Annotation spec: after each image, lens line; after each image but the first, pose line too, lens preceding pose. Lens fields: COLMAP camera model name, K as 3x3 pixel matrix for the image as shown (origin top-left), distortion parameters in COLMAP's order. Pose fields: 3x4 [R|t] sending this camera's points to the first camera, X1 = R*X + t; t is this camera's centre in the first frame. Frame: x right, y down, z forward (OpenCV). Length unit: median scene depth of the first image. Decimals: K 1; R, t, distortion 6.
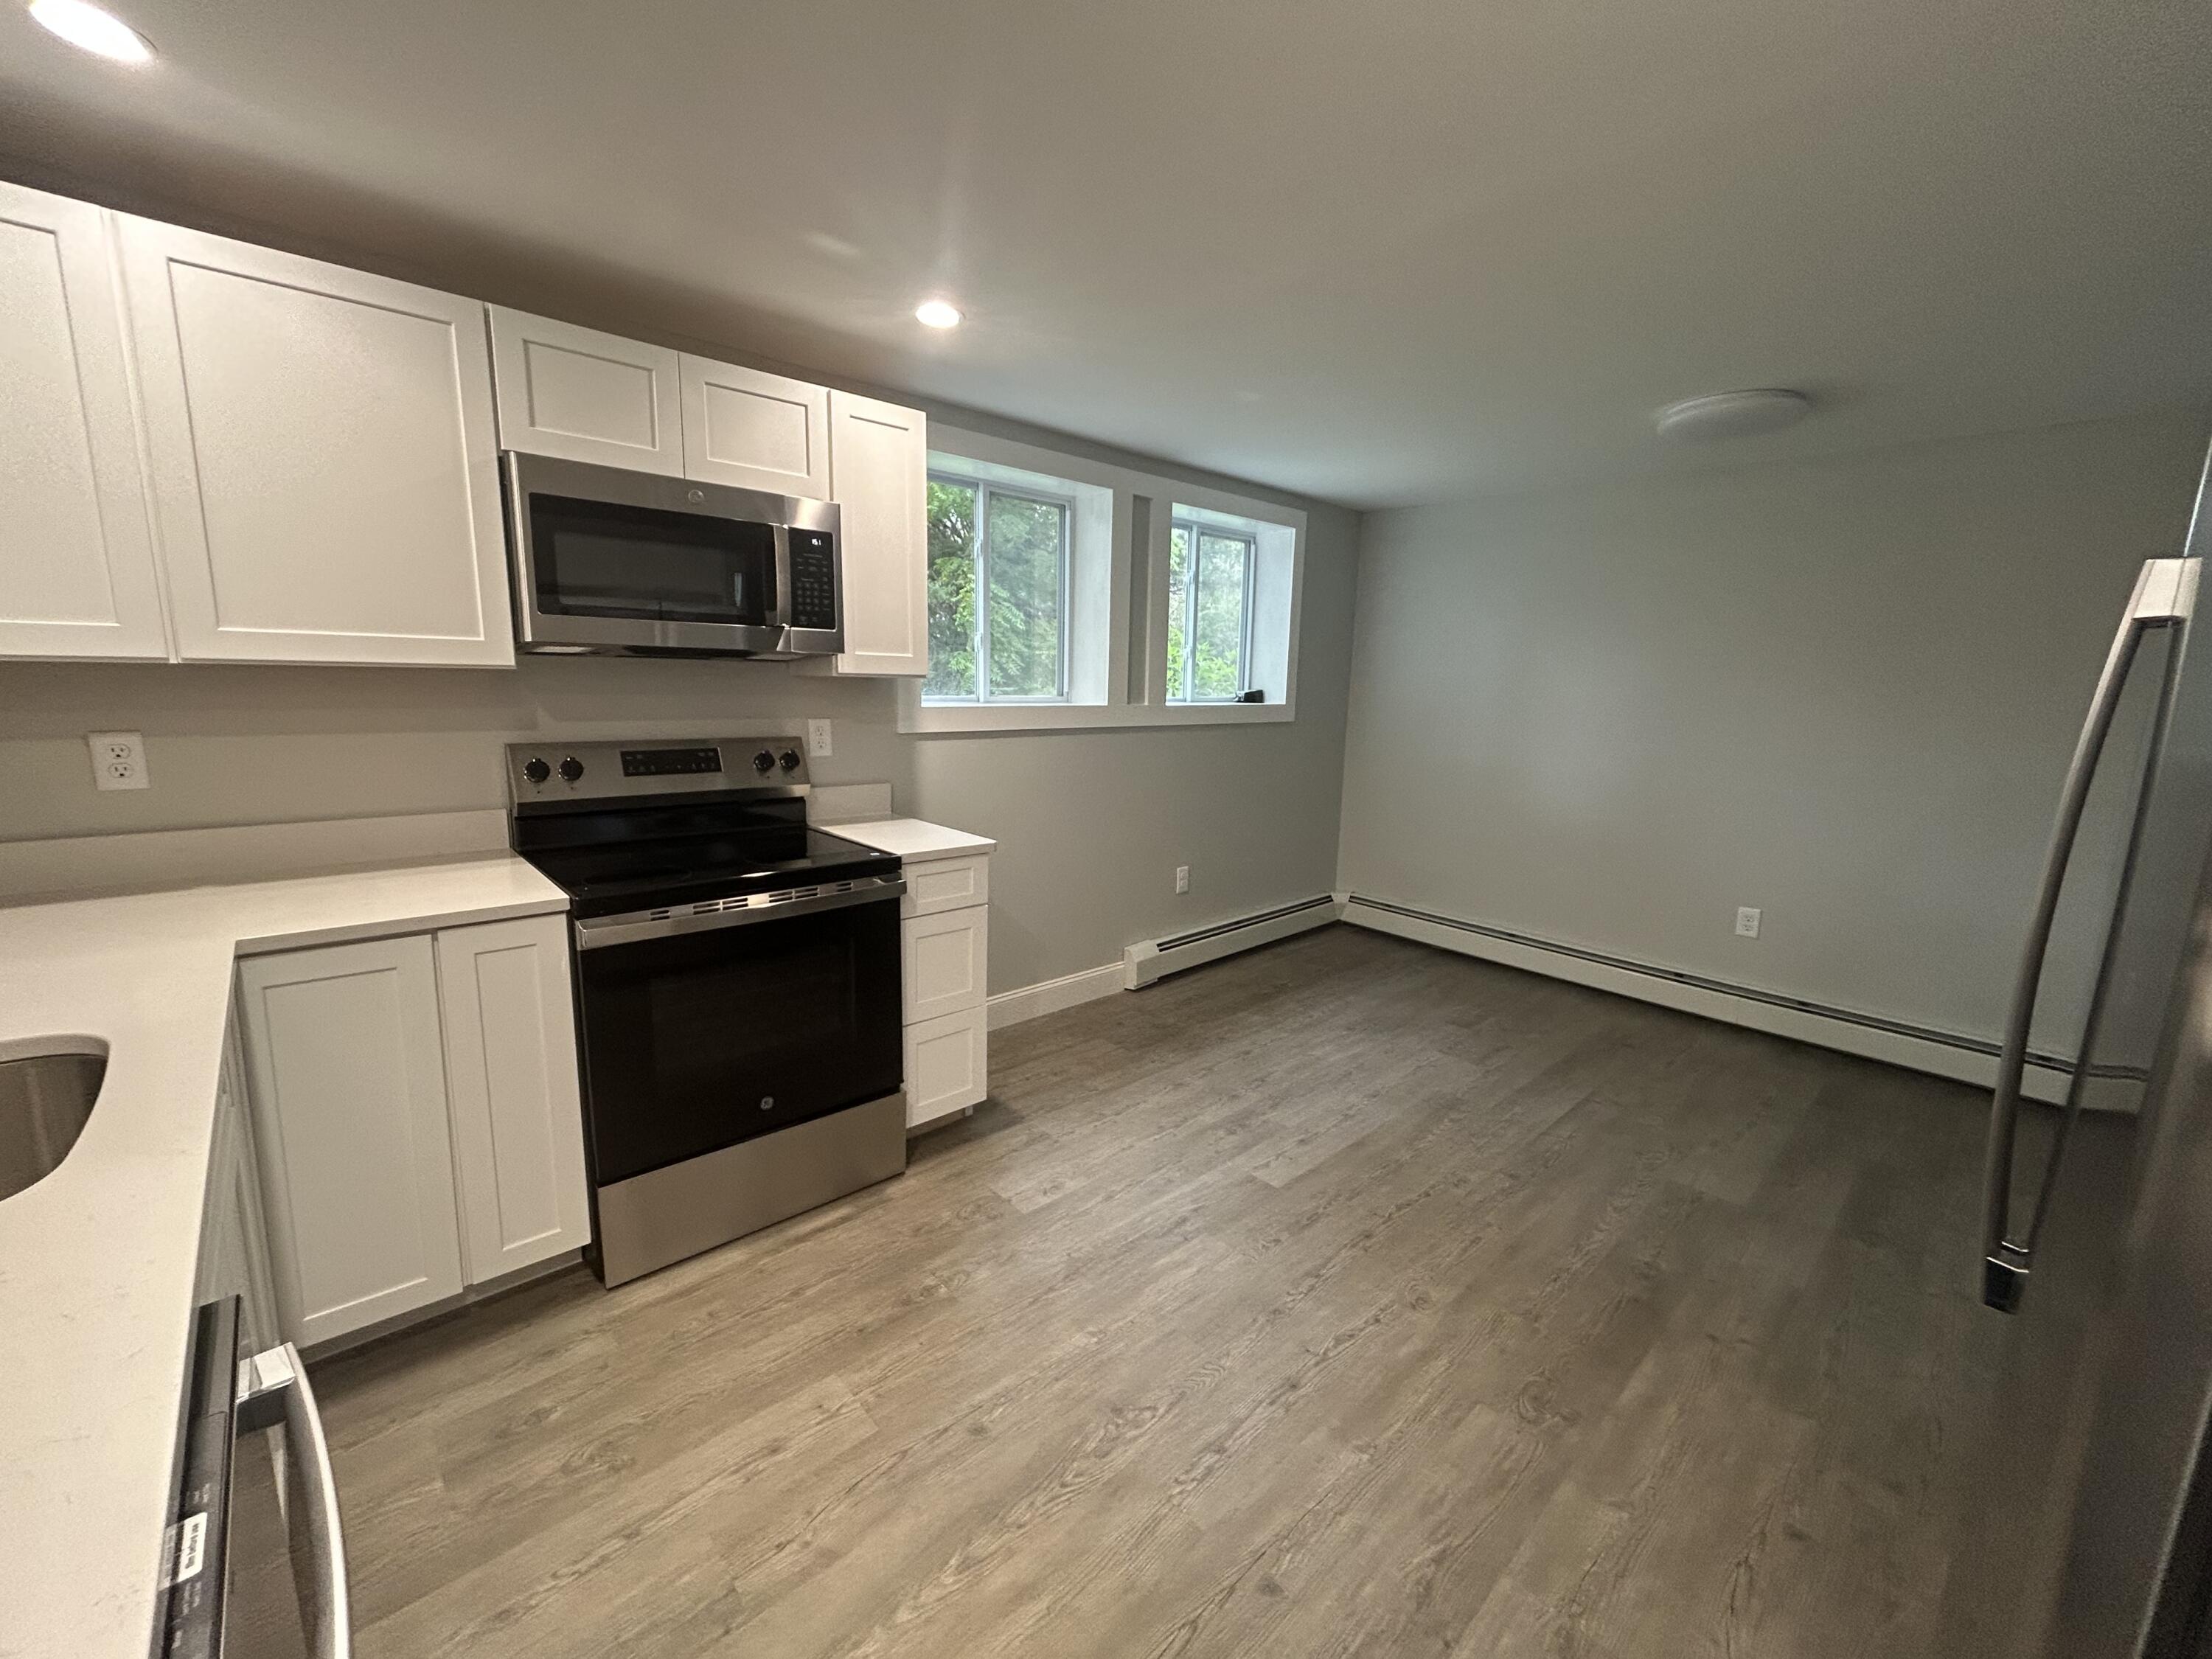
lens RADIAL K [[891.6, 0, 1109.6], [0, 891.6, 825.0], [0, 0, 1]] dist [-0.001224, 0.000700]
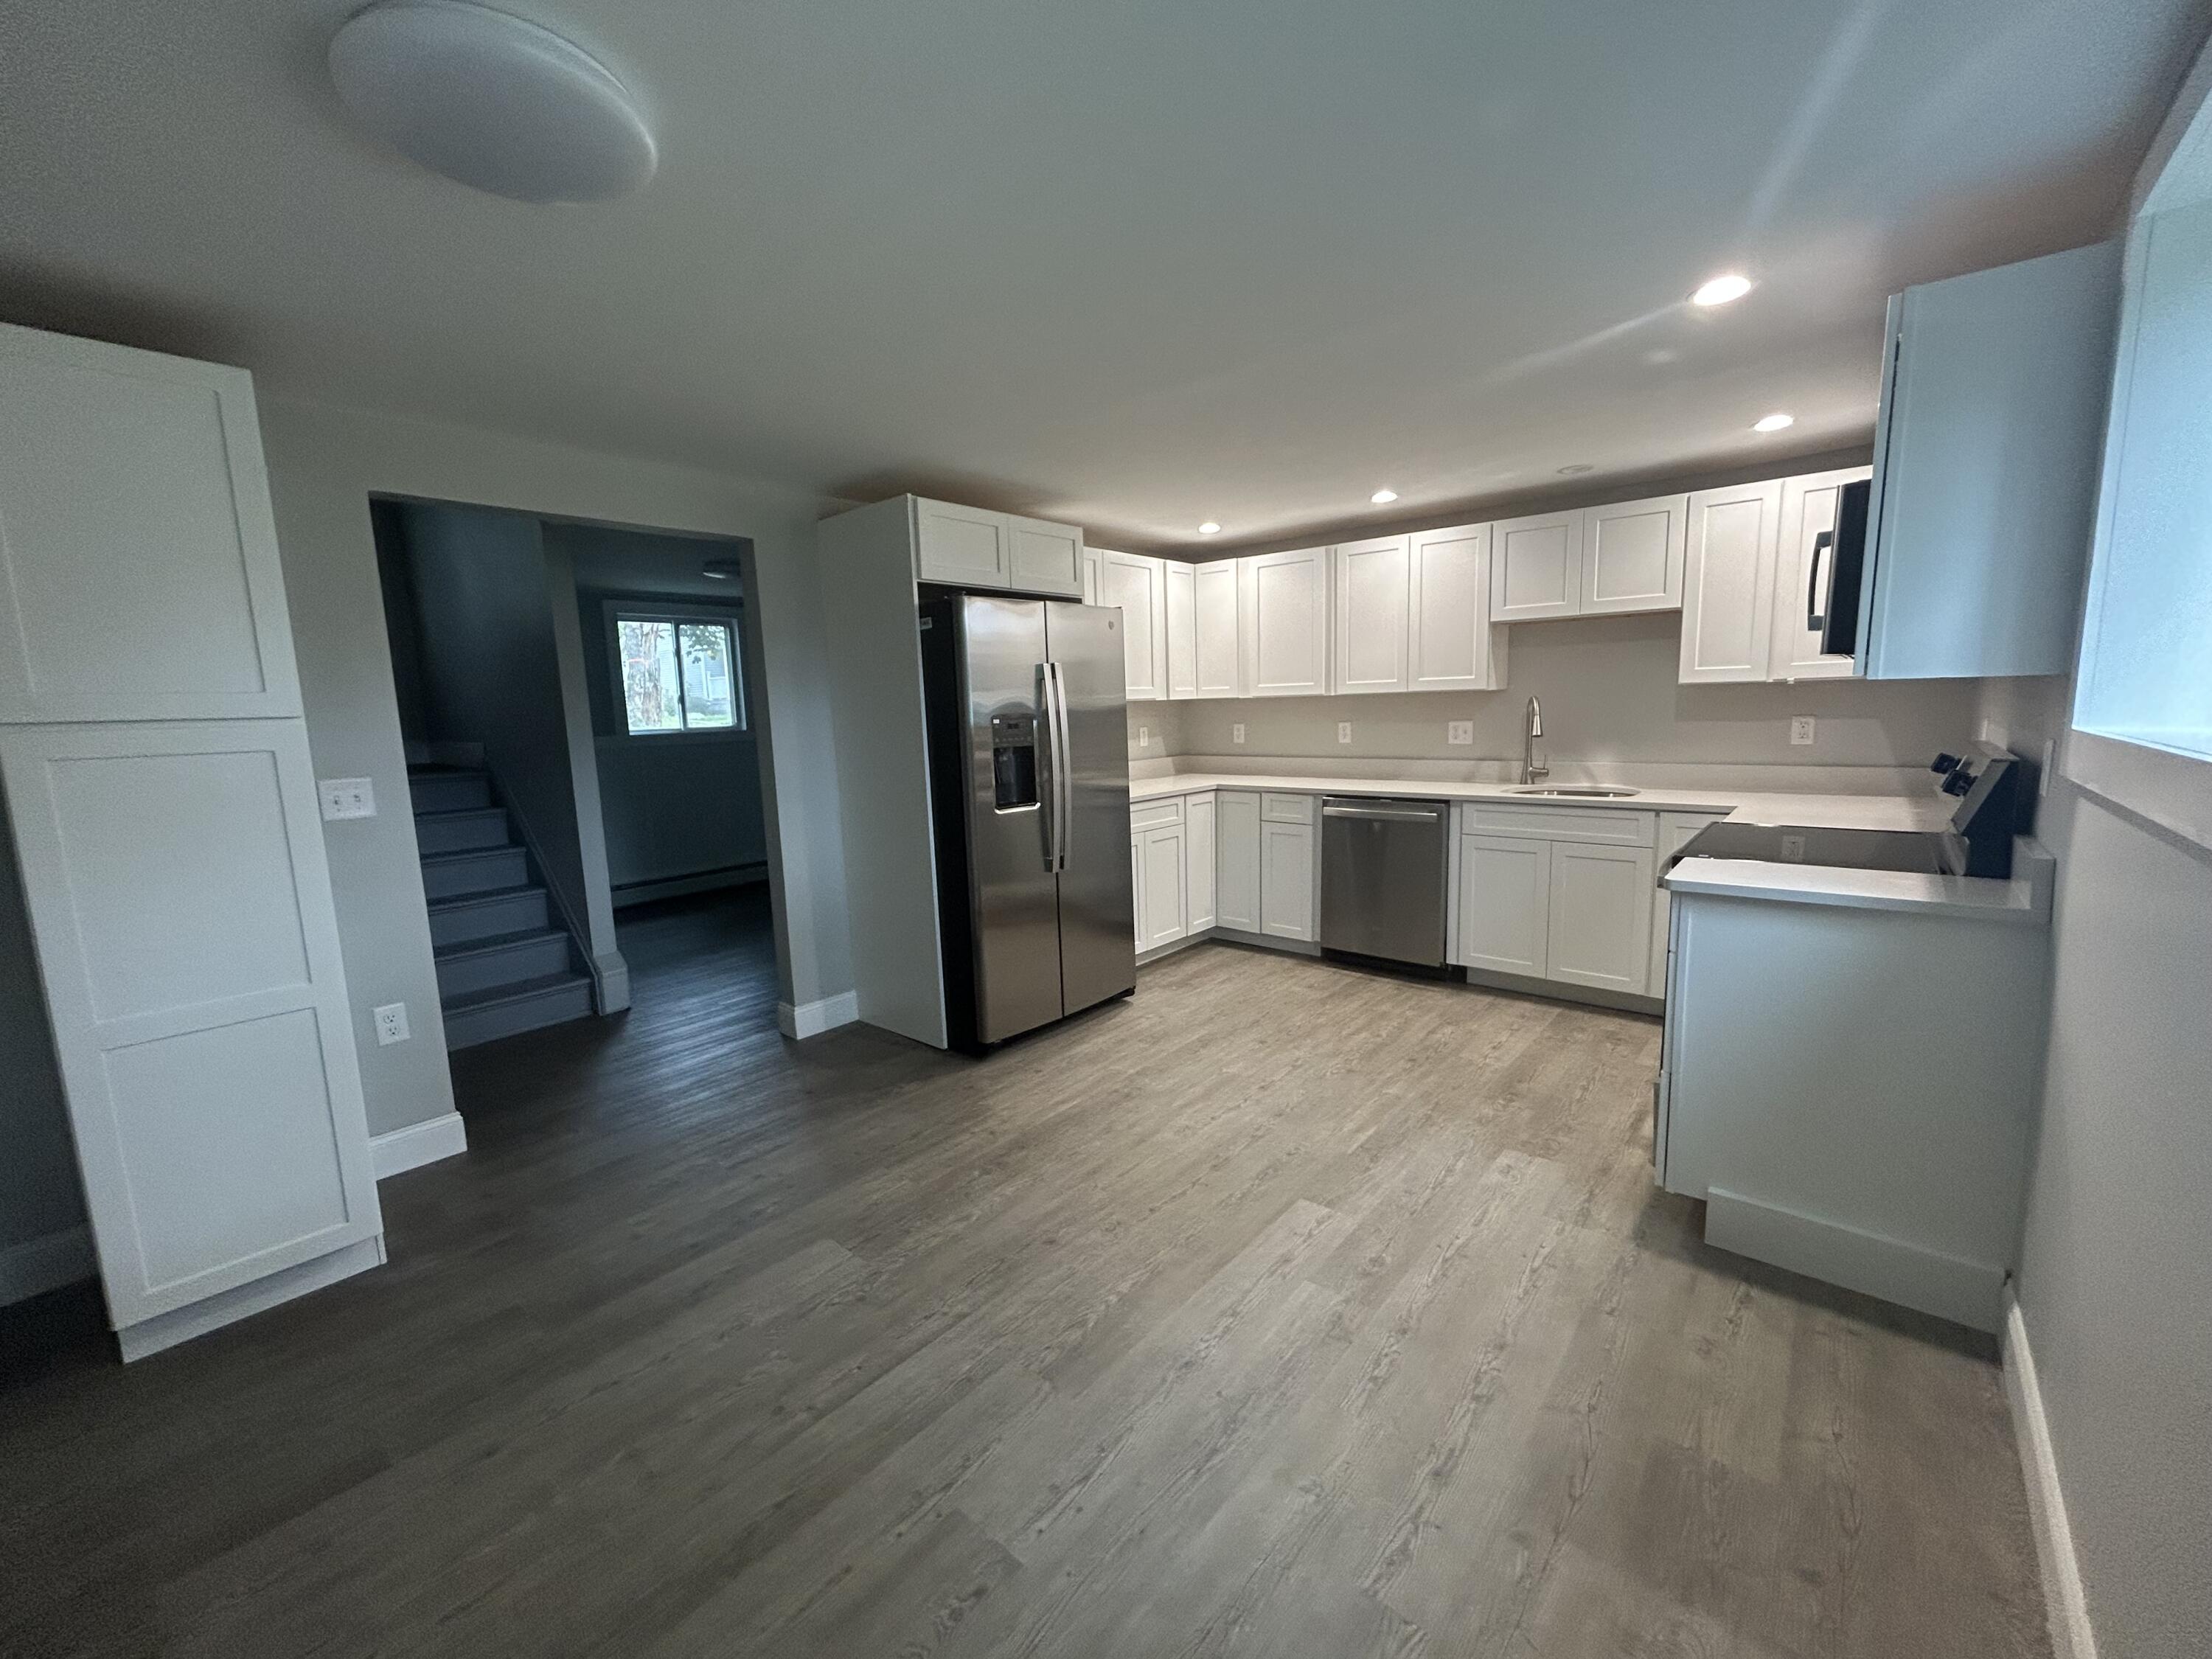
lens RADIAL K [[891.6, 0, 1100.9], [0, 891.6, 827.5], [0, 0, 1]] dist [-0.001224, 0.000700]
pose [[-0.994033, 0.020600, -0.107116, 0.542899], [-0.012404, 0.954288, 0.298631, -0.300384], [0.108372, 0.298178, -0.948338, 1.918007]]
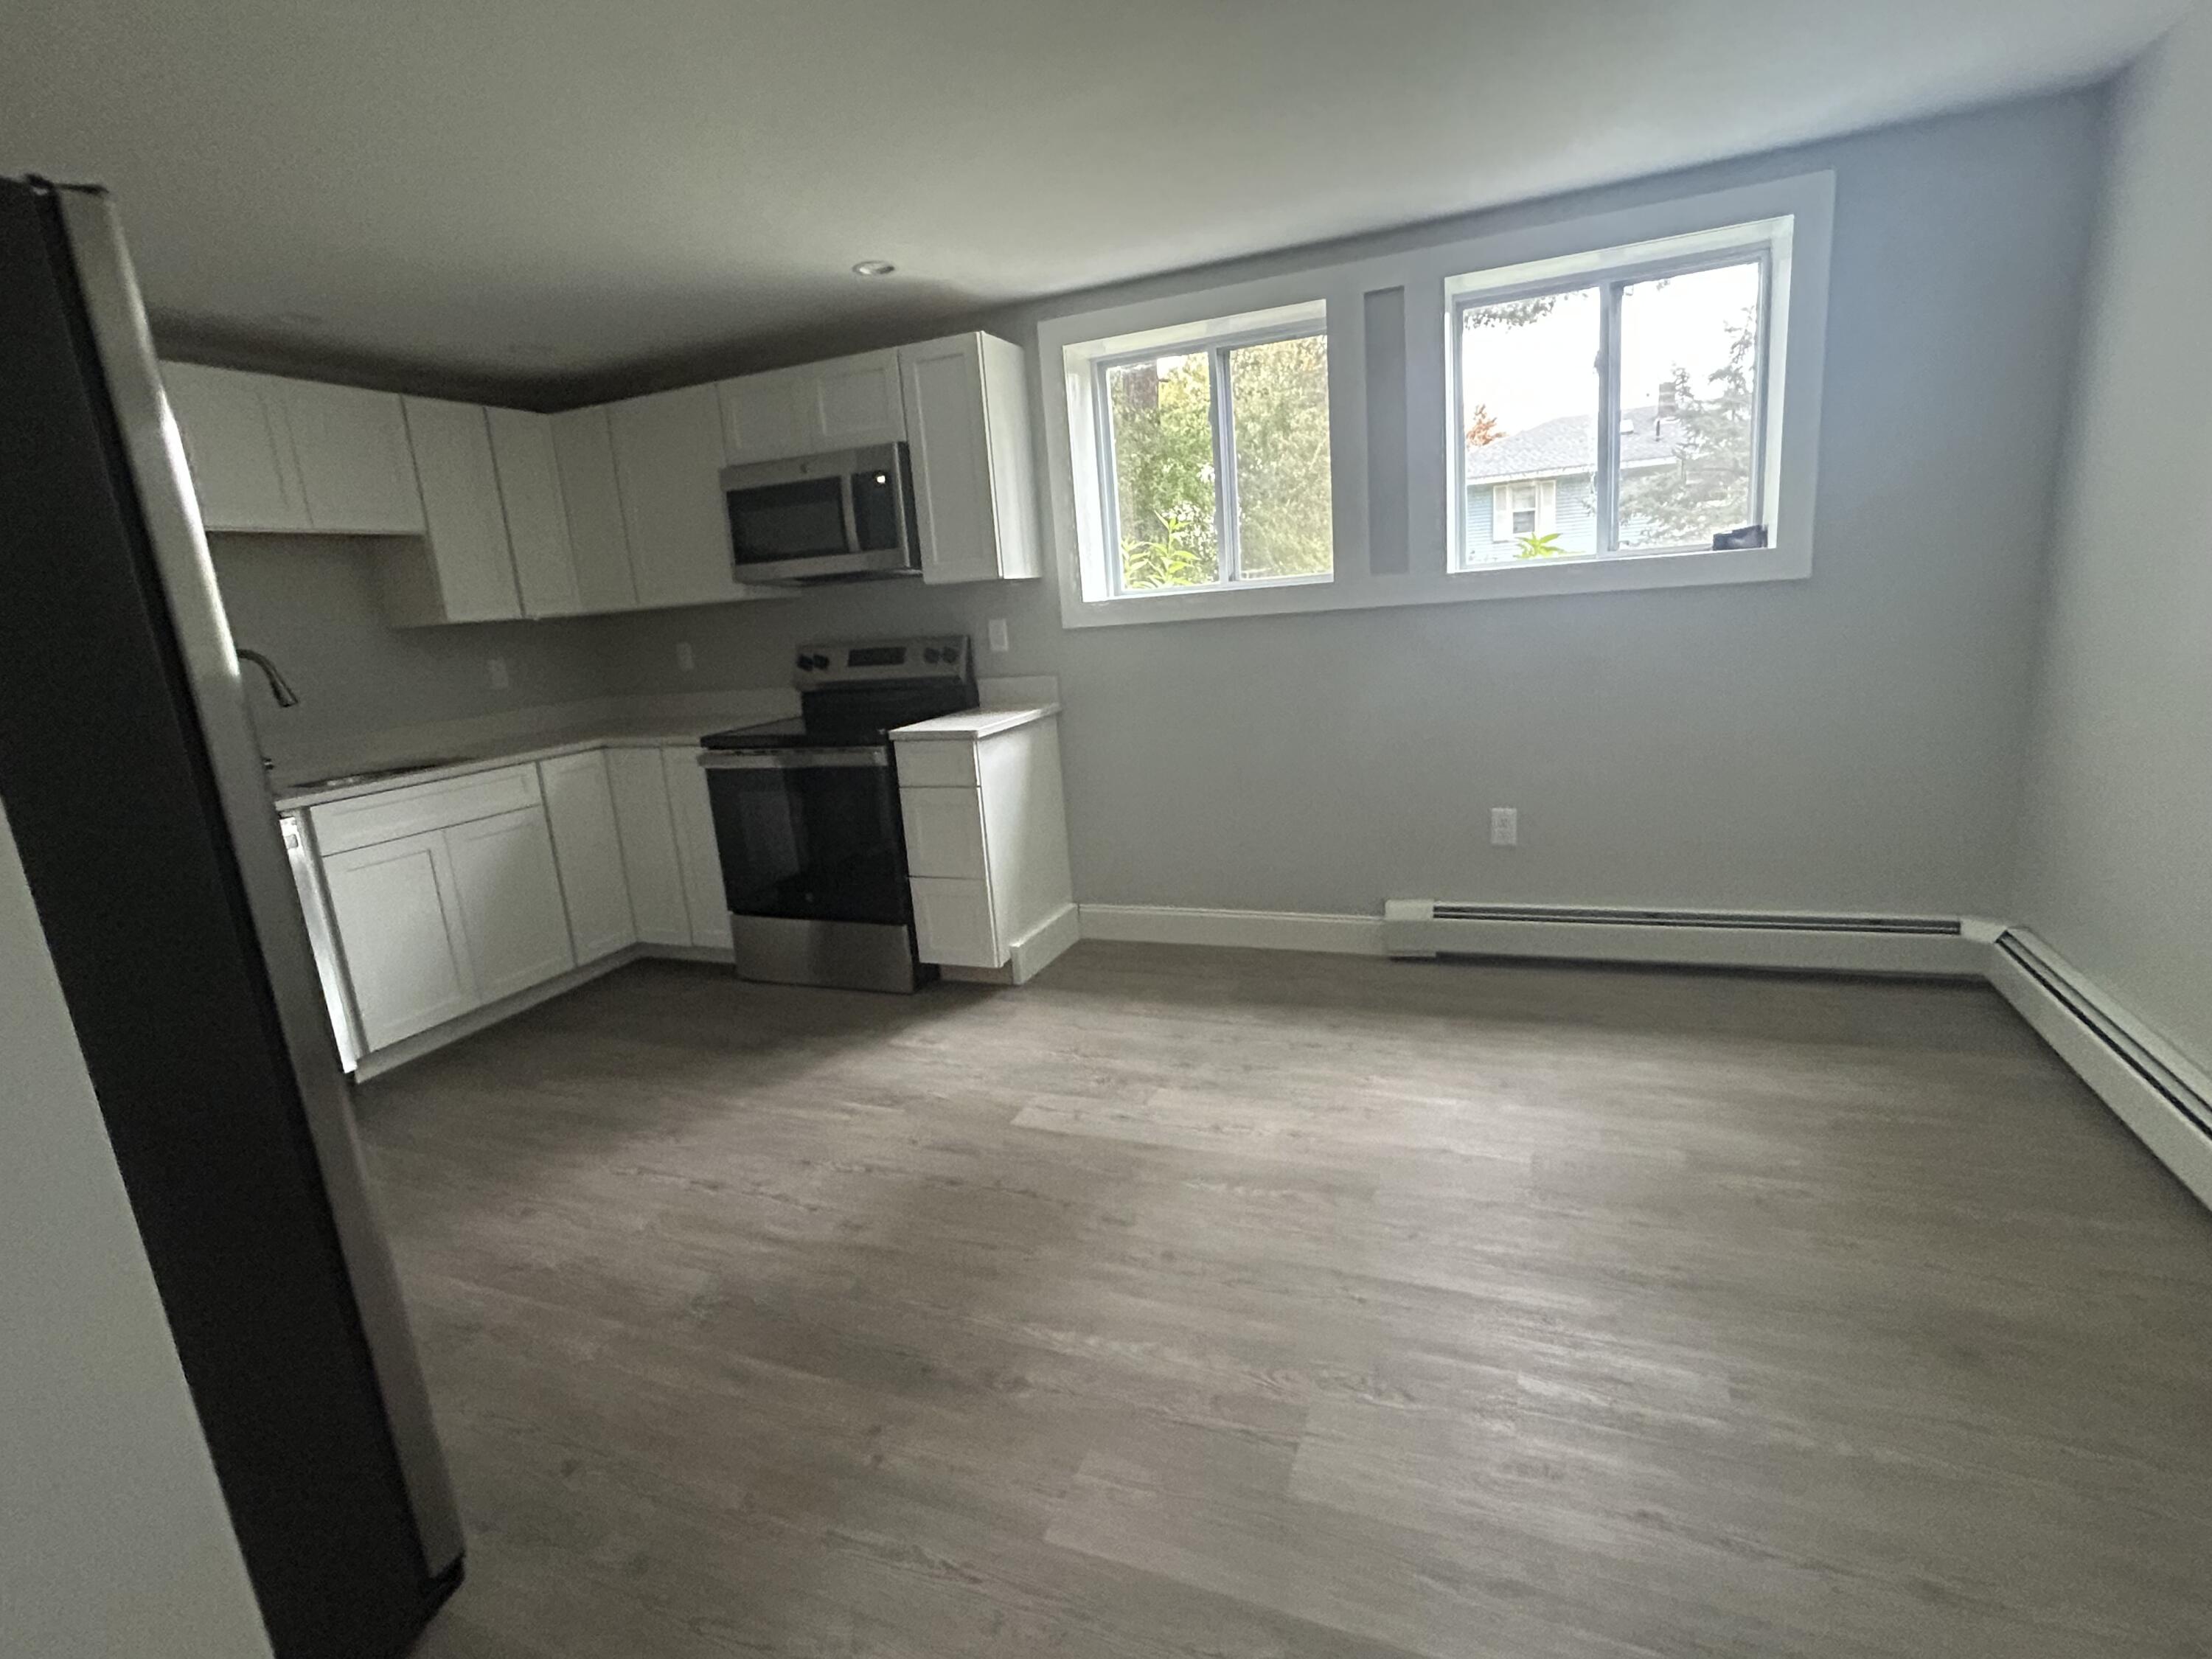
lens RADIAL K [[1064.4, 0, 1103.7], [0, 1064.4, 824.9], [0, 0, 1]] dist [0.000342, -0.000041]
pose [[0.411192, 0.137281, -0.901152, 1.247799], [-0.062761, 0.990512, 0.122256, -0.037759], [0.909386, 0.006286, 0.415906, 0.676014]]
